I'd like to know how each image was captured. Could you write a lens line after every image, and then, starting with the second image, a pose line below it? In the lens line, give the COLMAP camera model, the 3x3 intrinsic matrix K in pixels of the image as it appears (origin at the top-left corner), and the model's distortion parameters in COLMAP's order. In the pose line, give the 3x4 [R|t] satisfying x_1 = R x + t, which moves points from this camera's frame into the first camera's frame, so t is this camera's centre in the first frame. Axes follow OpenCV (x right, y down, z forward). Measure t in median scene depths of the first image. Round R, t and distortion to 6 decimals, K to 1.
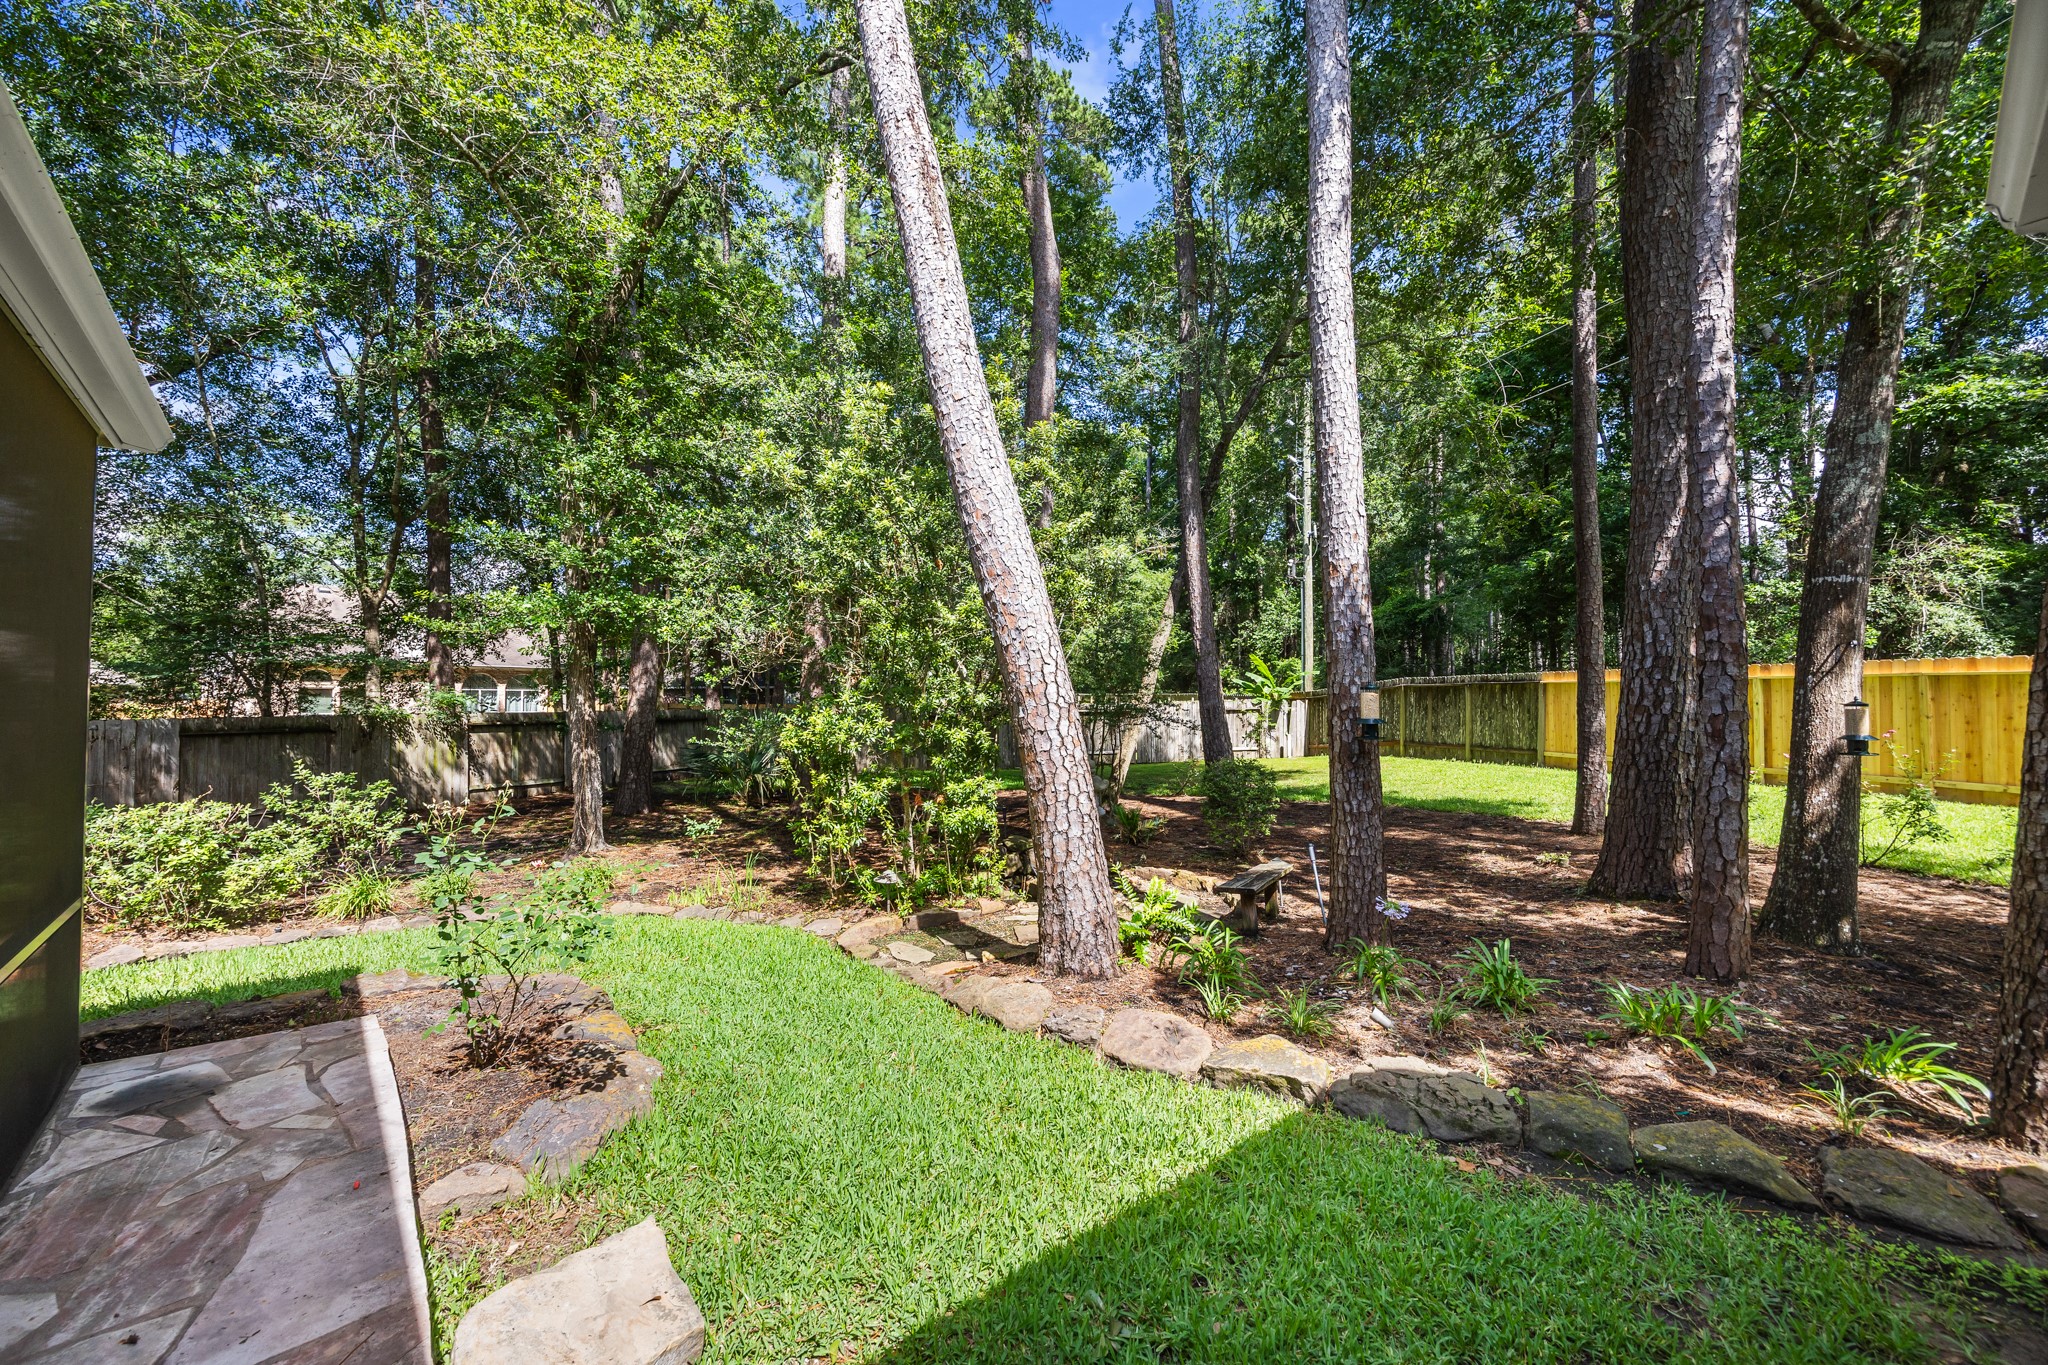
lens RADIAL K [[791.3, 0, 1009.1], [0, 791.3, 696.1], [0, 0, 1]] dist [-0.008466, 0.002287]
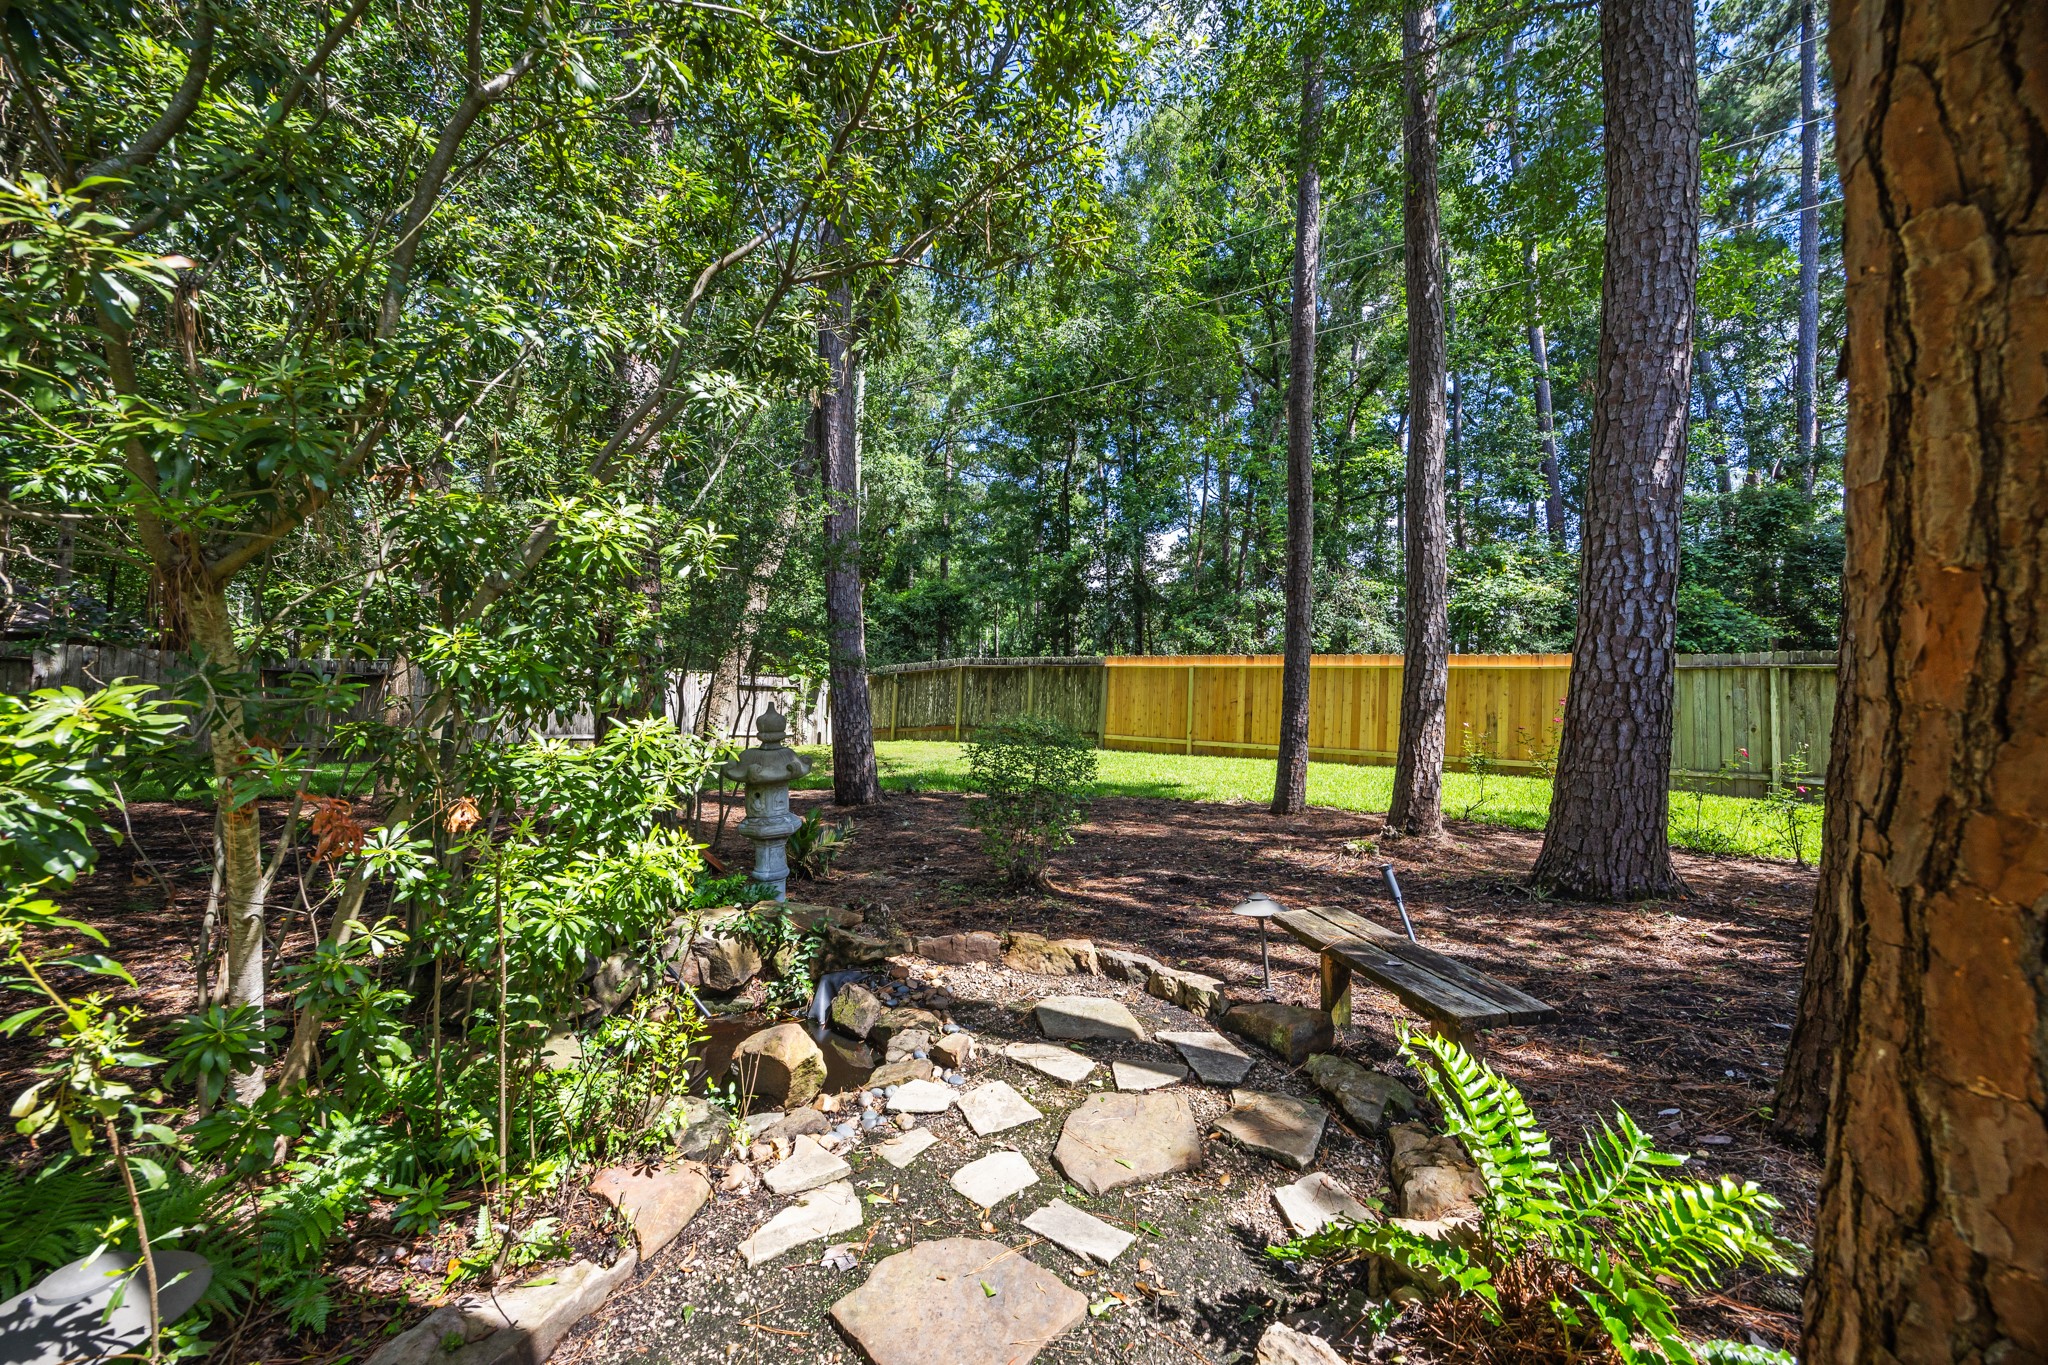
lens RADIAL K [[780.9, 0, 1016.2], [0, 780.9, 686.5], [0, 0, 1]] dist [-0.001593, 0.000101]
pose [[0.775907, 0.047485, 0.629057, -0.121505], [-0.042049, 0.998838, -0.023534, 0.104045], [-0.629444, -0.008191, 0.777003, 0.819407]]
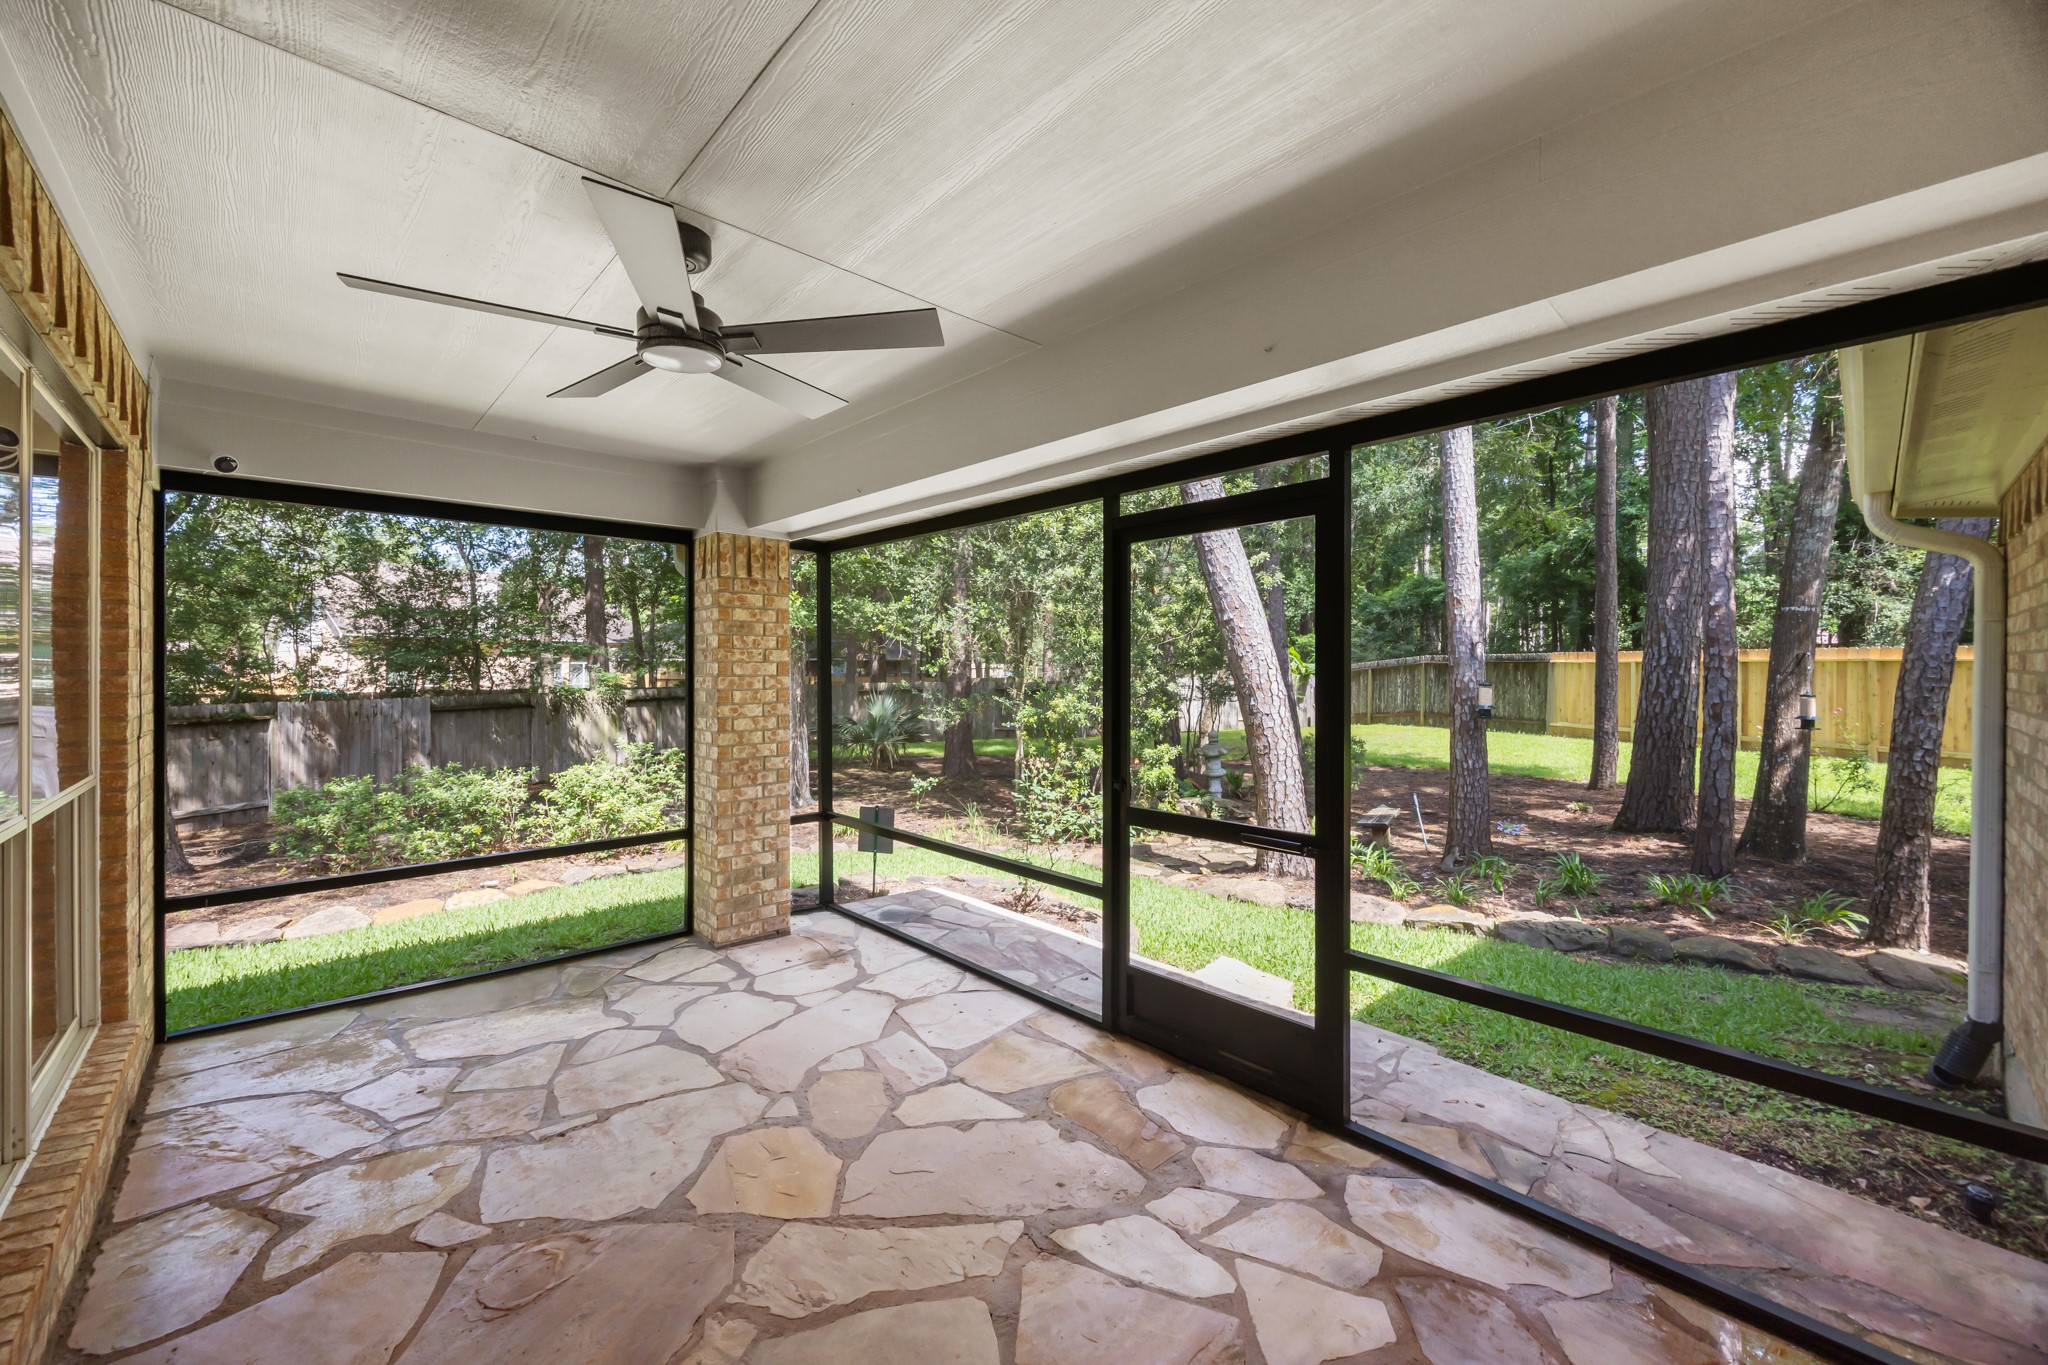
lens RADIAL K [[780.9, 0, 1016.2], [0, 780.9, 686.5], [0, 0, 1]] dist [-0.001593, 0.000101]
pose [[0.999836, -0.000579, 0.018095, -0.355756], [0.000073, 0.999610, 0.027937, -0.037761], [-0.018104, -0.027932, 0.999446, -0.355804]]
